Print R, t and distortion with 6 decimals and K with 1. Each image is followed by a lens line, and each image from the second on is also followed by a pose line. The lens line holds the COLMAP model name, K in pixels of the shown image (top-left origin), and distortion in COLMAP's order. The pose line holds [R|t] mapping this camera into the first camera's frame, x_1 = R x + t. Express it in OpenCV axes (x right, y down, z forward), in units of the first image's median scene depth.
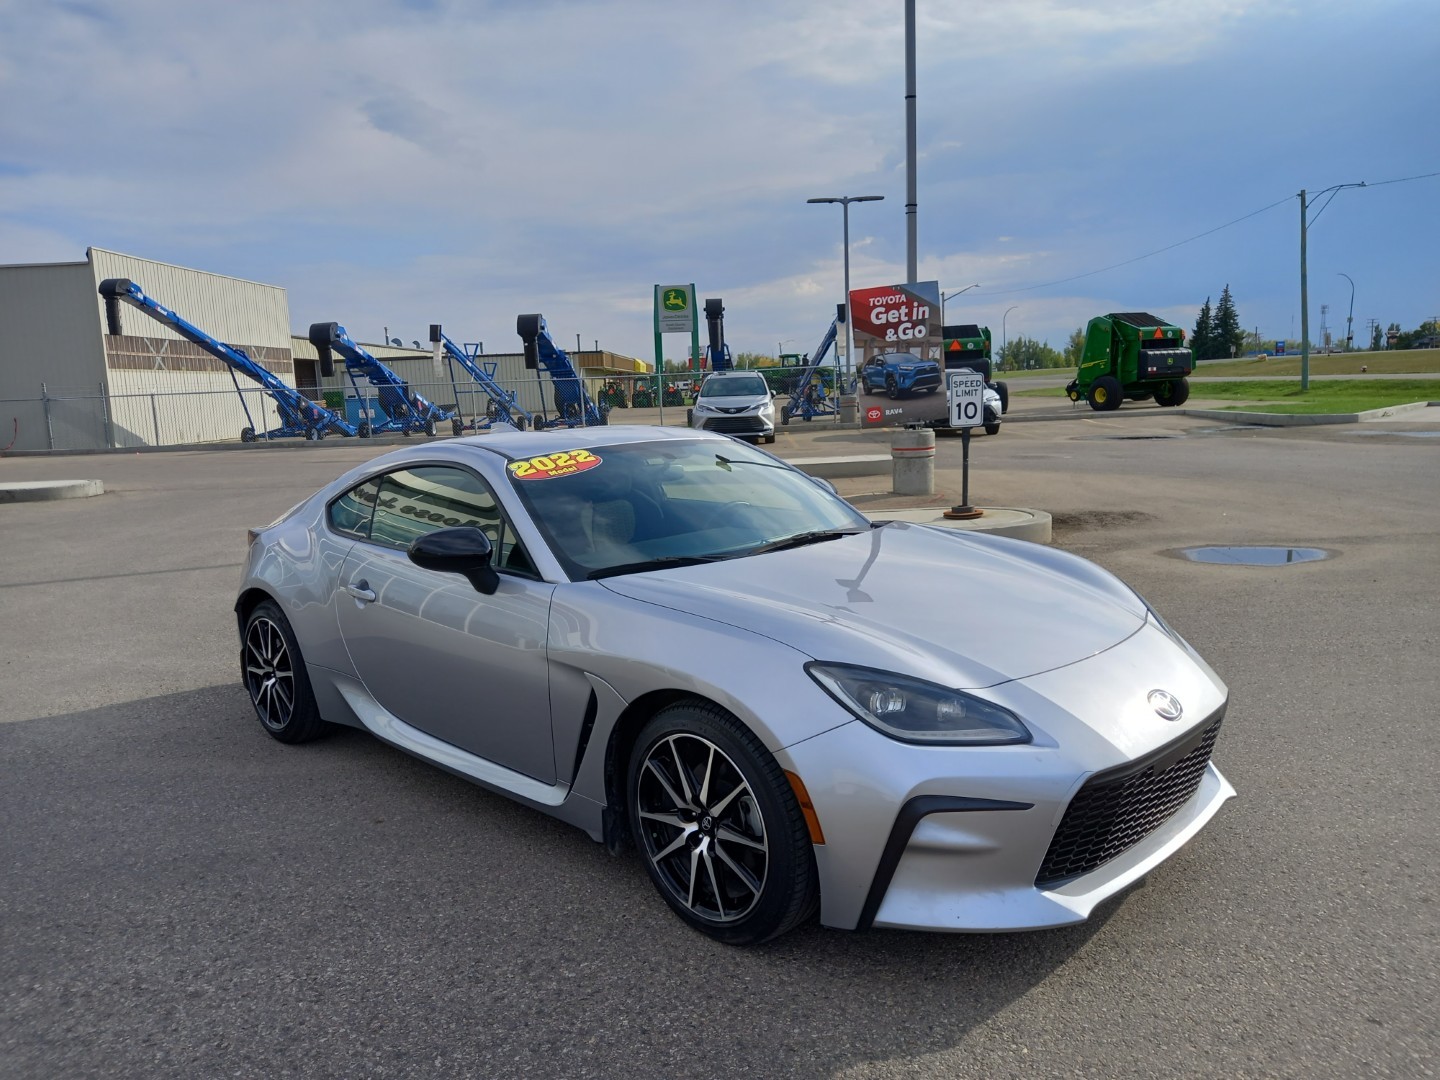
lens RADIAL K [[1031.6, 0, 720.0], [0, 1031.6, 540.0], [0, 0, 1]] dist [0.065184, -0.056754]
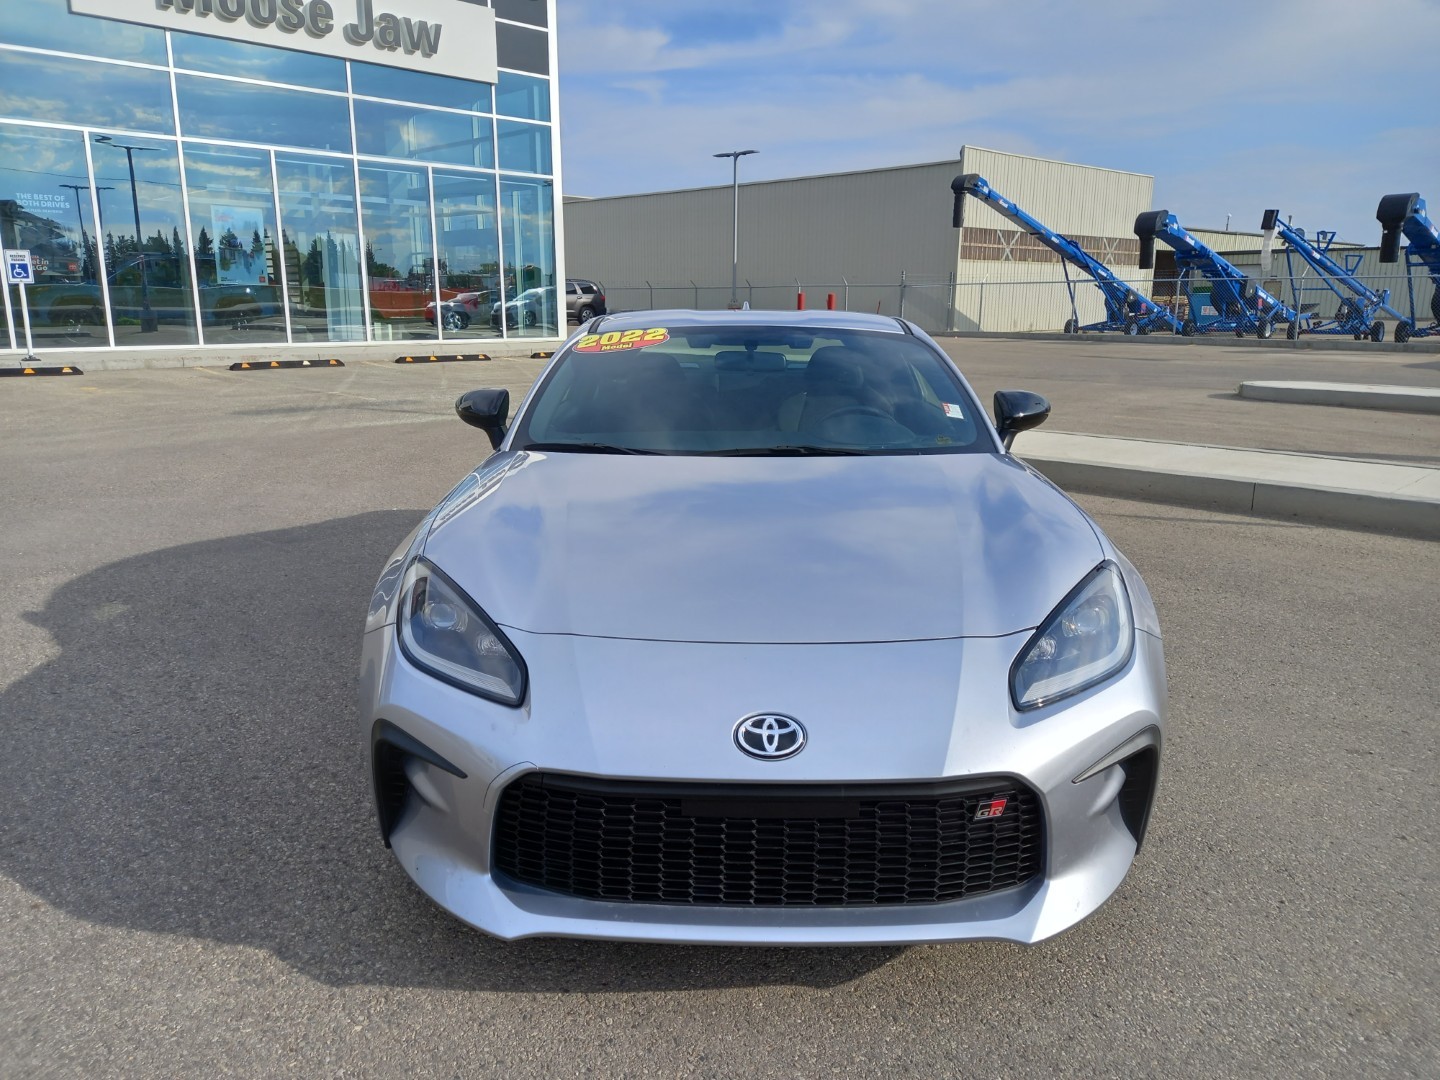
lens RADIAL K [[1031.6, 0, 720.0], [0, 1031.6, 540.0], [0, 0, 1]] dist [0.065184, -0.056754]
pose [[0.700994, 0.202899, -0.683695, 0.079782], [-0.135605, 0.979106, 0.151532, -0.006241], [0.700156, -0.013511, 0.713862, 0.047112]]
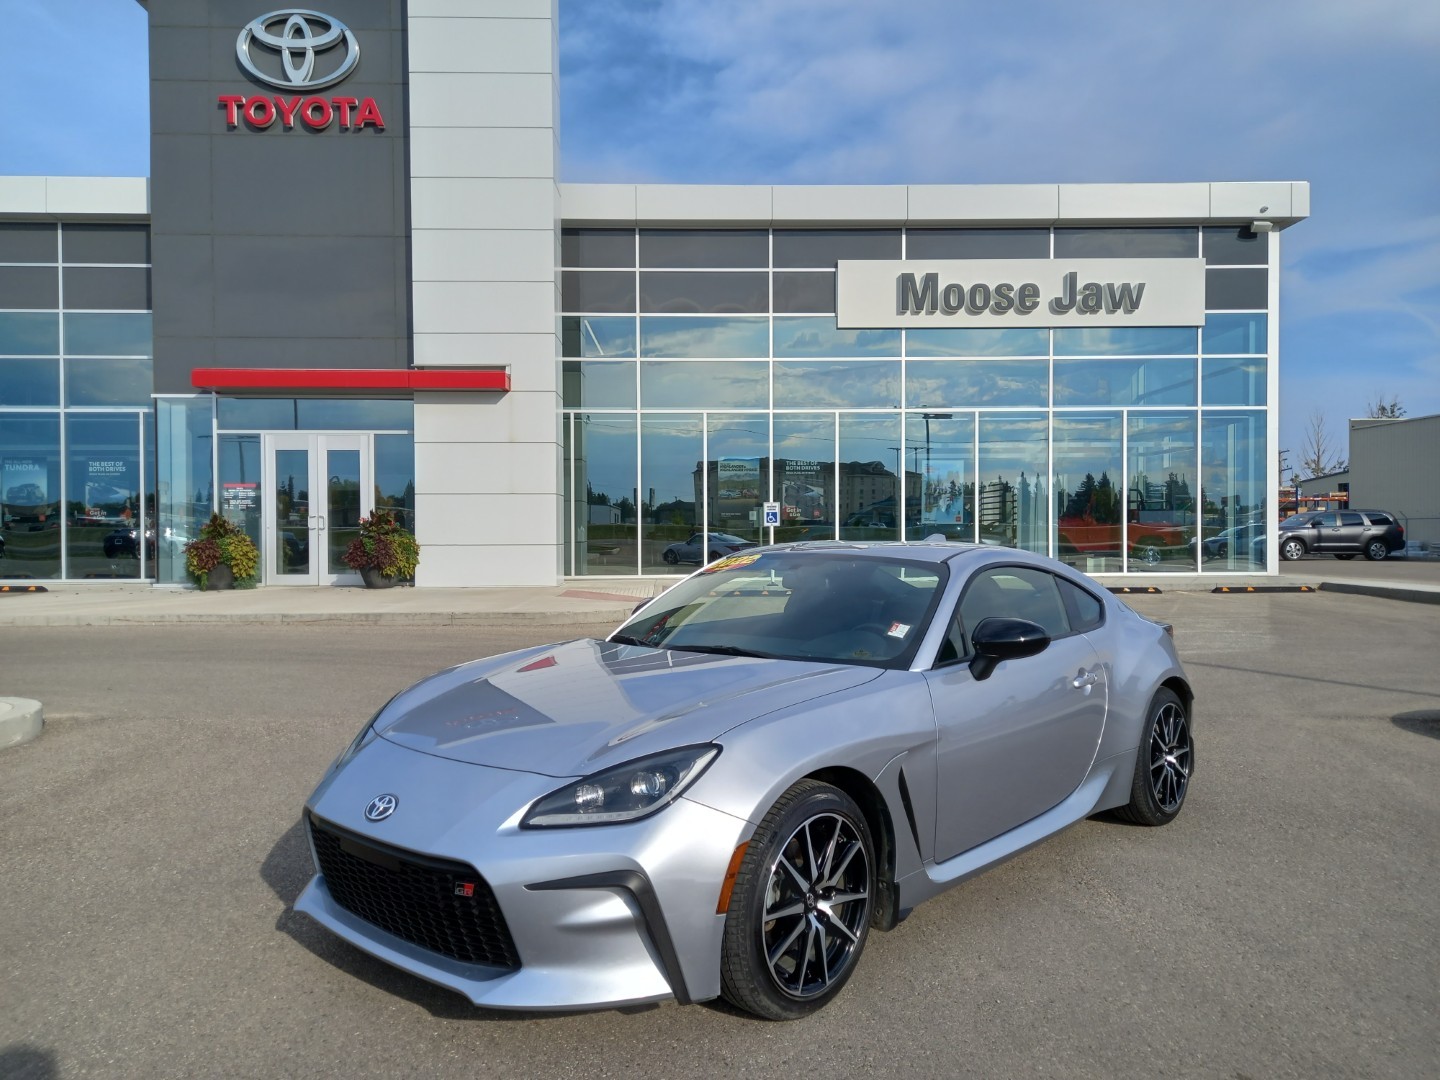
lens RADIAL K [[1031.6, 0, 720.0], [0, 1031.6, 540.0], [0, 0, 1]] dist [0.065184, -0.056754]
pose [[0.043499, 0.046148, -0.997987, 0.141057], [-0.142711, 0.988975, 0.039511, -0.019172], [0.988808, 0.140705, 0.049605, 0.118487]]
